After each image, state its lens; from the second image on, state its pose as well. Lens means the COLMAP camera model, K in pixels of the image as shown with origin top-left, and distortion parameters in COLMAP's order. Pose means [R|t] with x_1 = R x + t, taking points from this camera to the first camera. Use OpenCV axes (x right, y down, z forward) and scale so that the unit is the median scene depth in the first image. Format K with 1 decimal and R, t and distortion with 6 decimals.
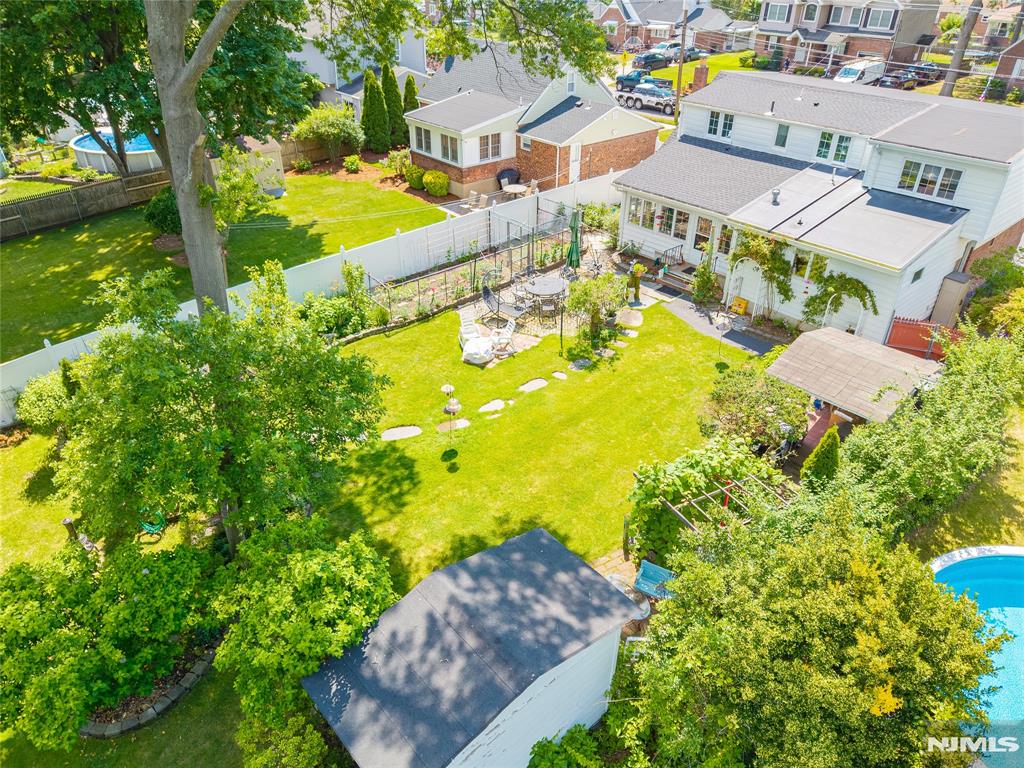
lens RADIAL K [[710.2, 0, 518.2], [0, 710.2, 390.0], [0, 0, 1]] dist [0.019413, -0.004665]
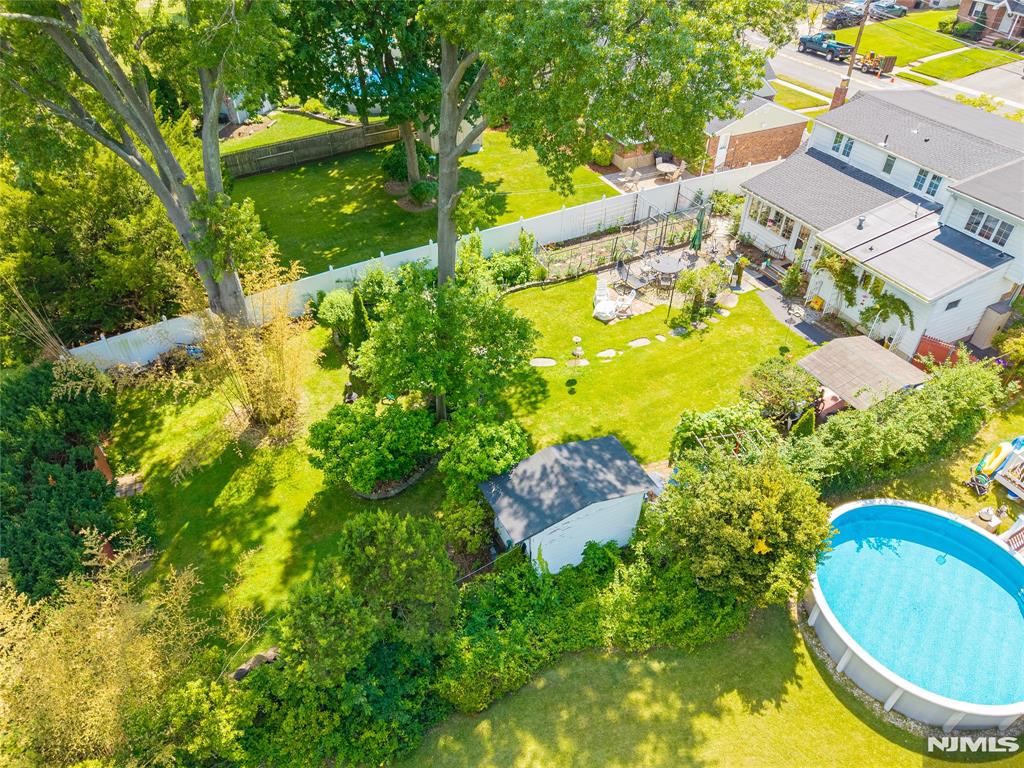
lens RADIAL K [[710.2, 0, 518.2], [0, 710.2, 390.0], [0, 0, 1]] dist [0.019413, -0.004665]
pose [[0.968541, 0.169936, -0.181797, 0.055366], [-0.147135, 0.980217, 0.132389, -0.059795], [0.200698, -0.101476, 0.974383, -0.392985]]
